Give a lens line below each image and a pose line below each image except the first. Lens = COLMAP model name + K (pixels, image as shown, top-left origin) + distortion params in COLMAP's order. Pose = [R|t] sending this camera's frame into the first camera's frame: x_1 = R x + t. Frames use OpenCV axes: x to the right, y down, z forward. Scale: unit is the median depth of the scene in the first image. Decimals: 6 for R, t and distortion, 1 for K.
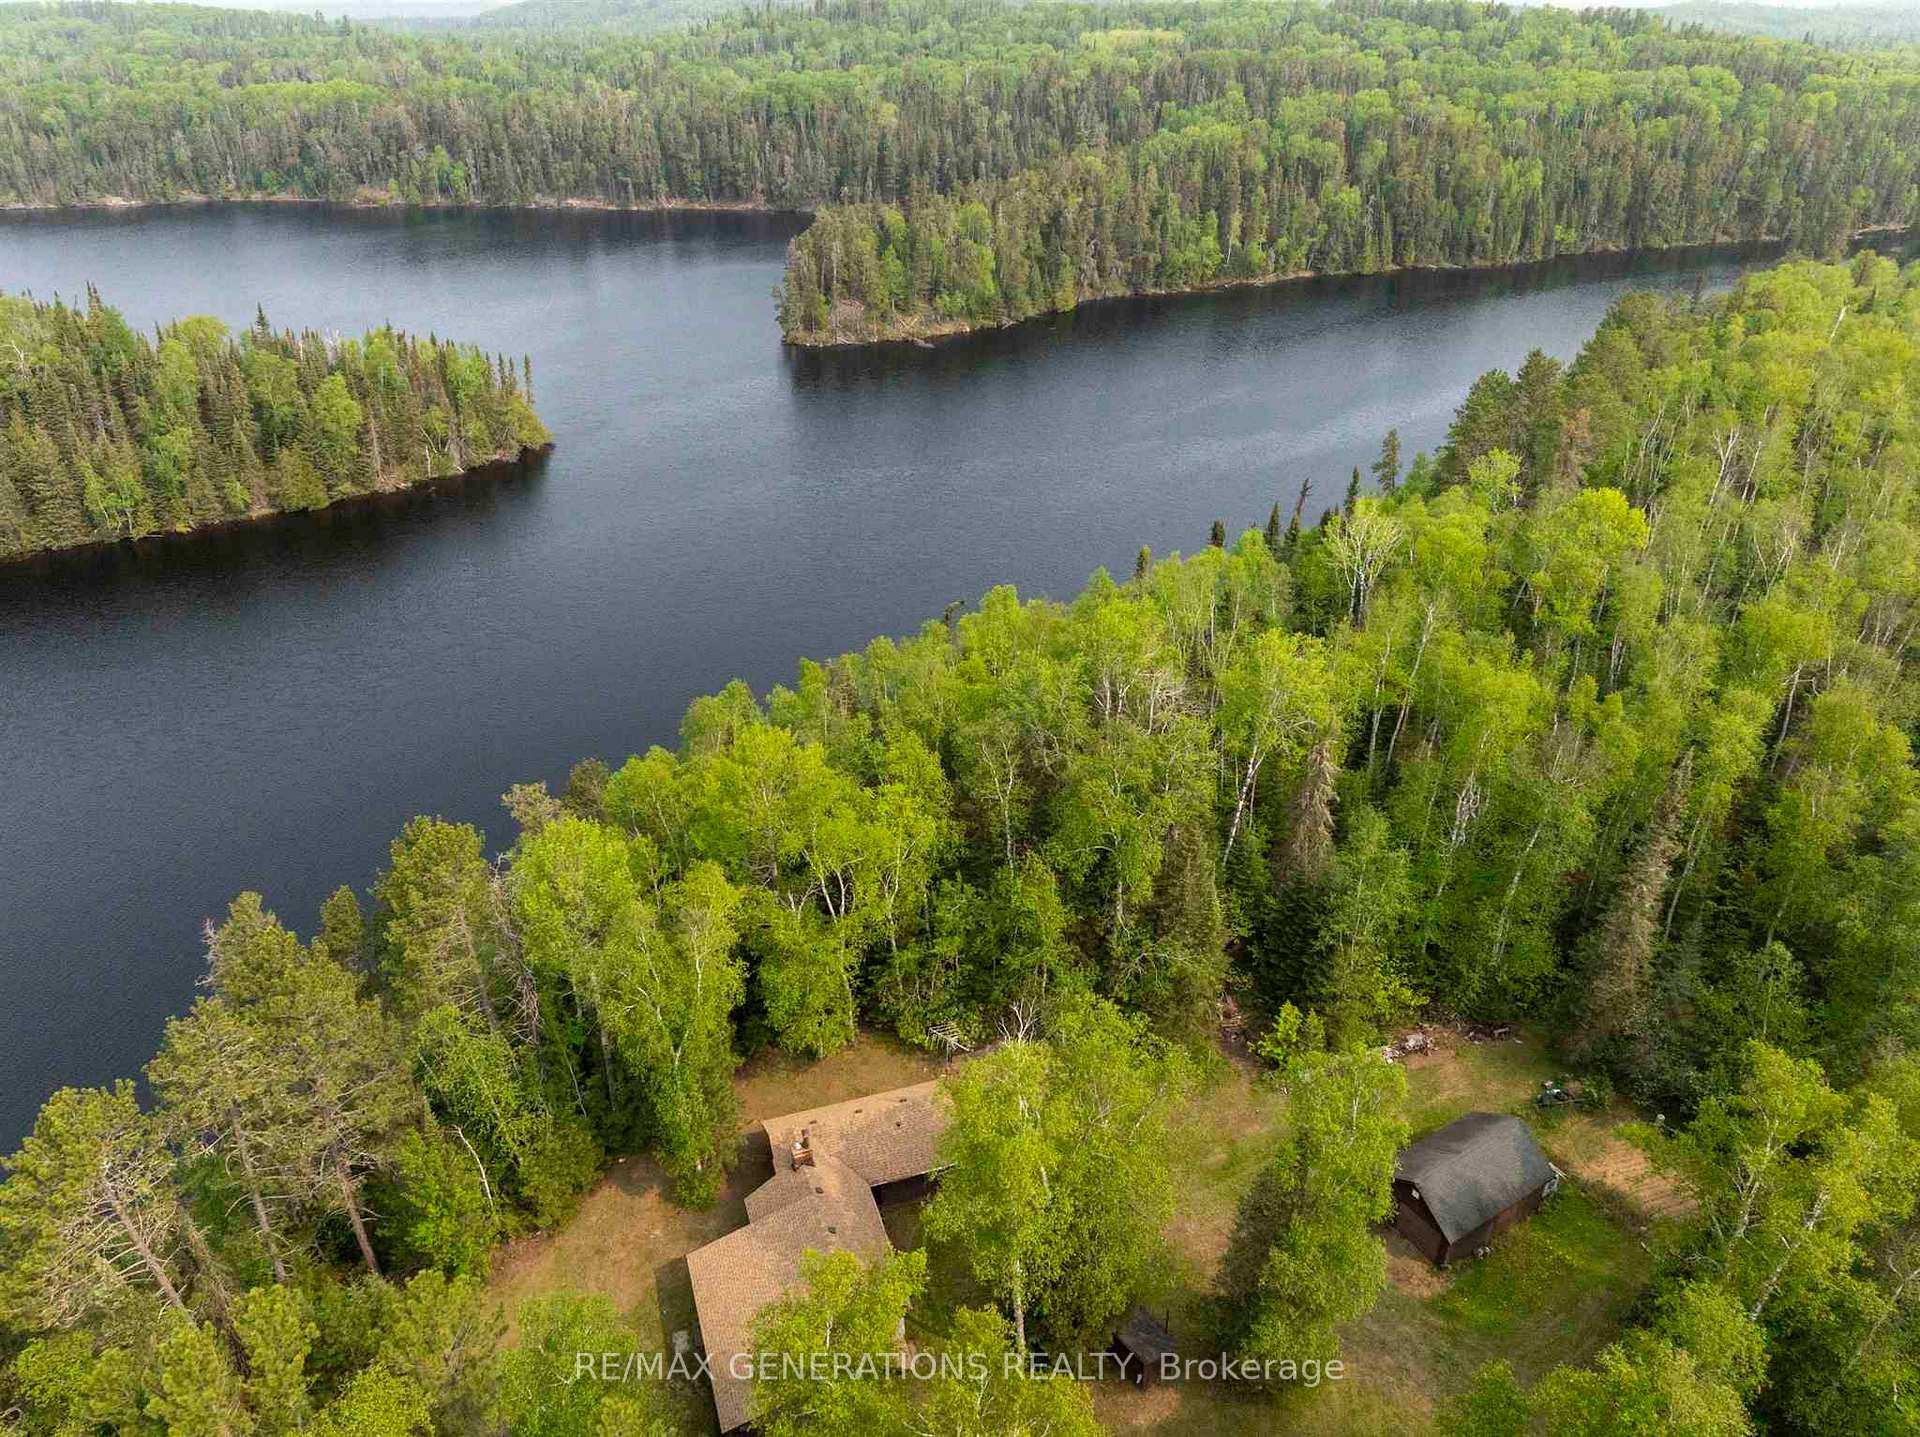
lens RADIAL K [[1354.6, 0, 960.0], [0, 1354.6, 718.5], [0, 0, 1]] dist [-0.051781, 0.022329]
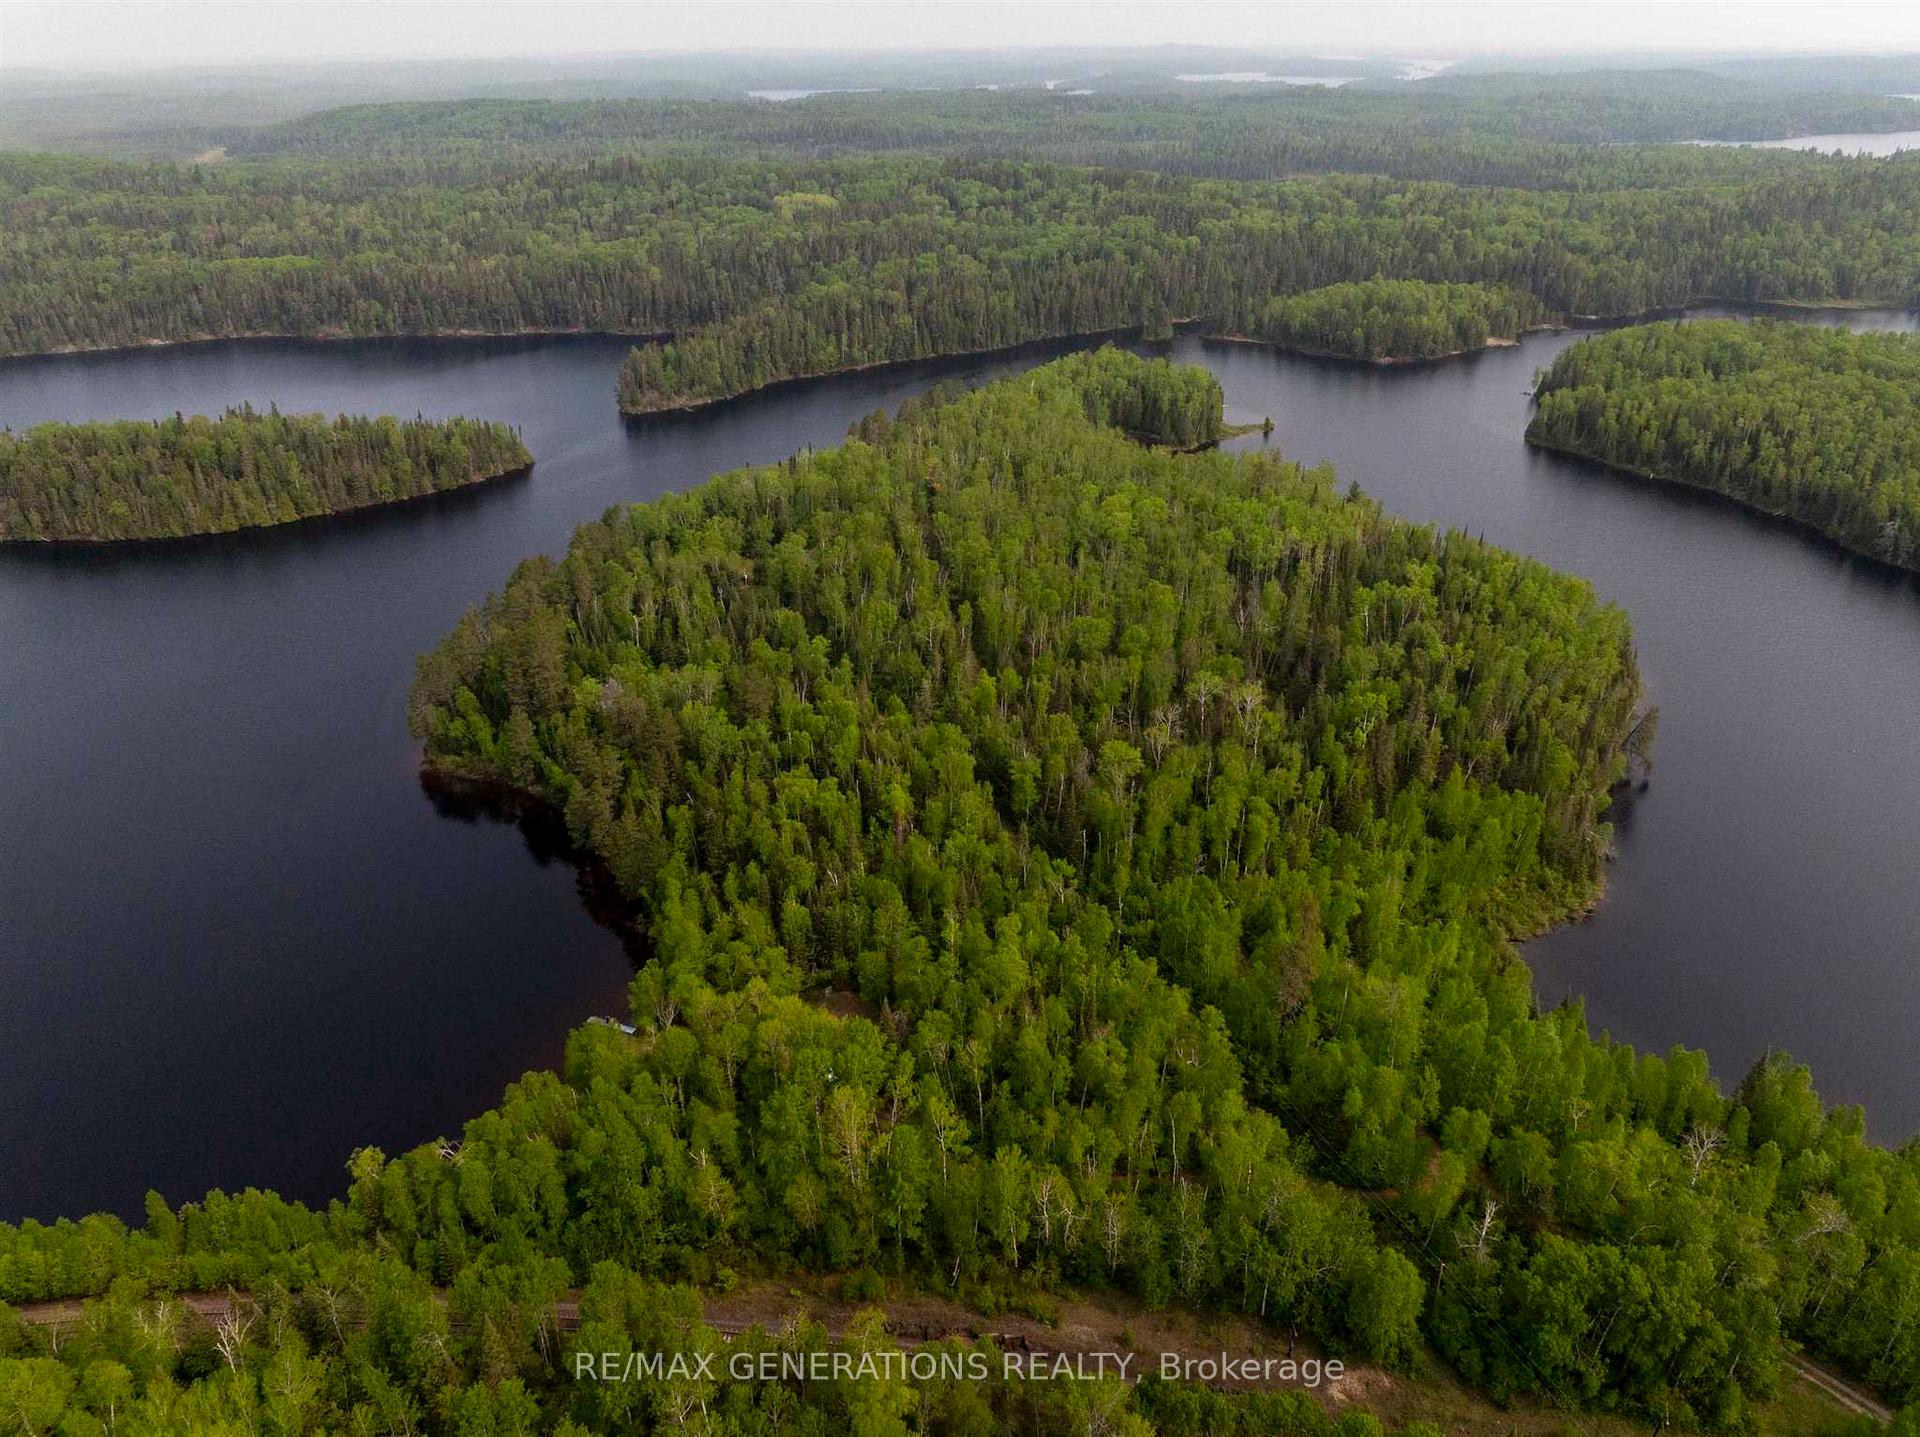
lens RADIAL K [[1354.6, 0, 960.0], [0, 1354.6, 718.5], [0, 0, 1]] dist [-0.051781, 0.022329]
pose [[0.984187, -0.086381, 0.154645, 0.016593], [0.090937, 0.995600, -0.022621, 0.217930], [-0.152011, 0.036326, 0.987711, -0.851544]]
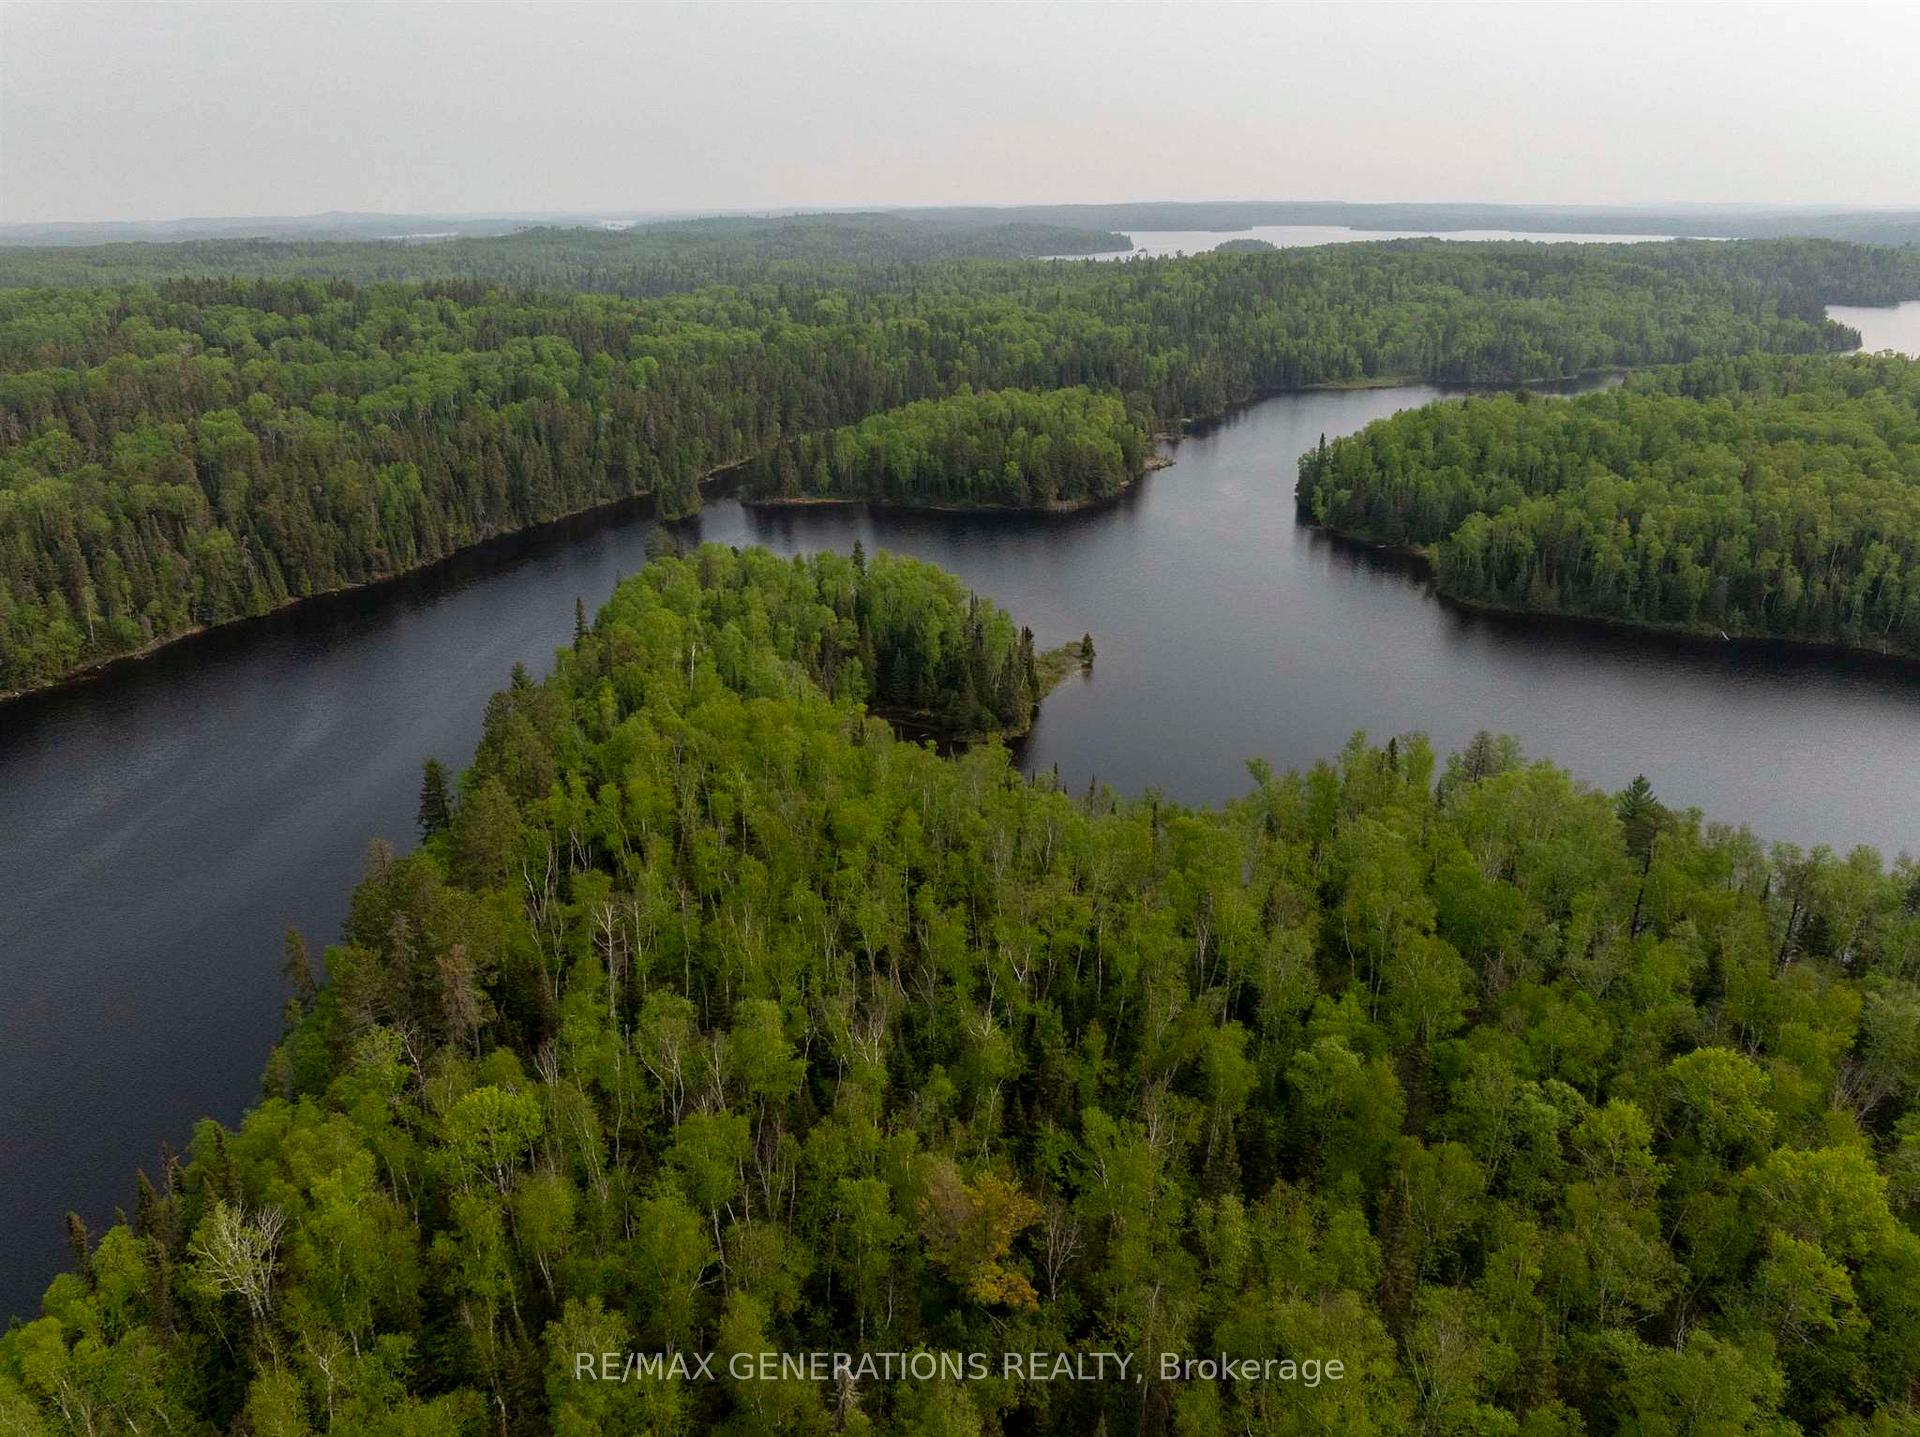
lens RADIAL K [[1349.2, 0, 960.0], [0, 1349.2, 718.5], [0, 0, 1]] dist [-0.036016, -0.000768]
pose [[0.738520, -0.245677, 0.627879, 0.053809], [0.329162, 0.944107, -0.017753, -0.079792], [-0.588423, 0.219785, 0.778109, -0.000571]]
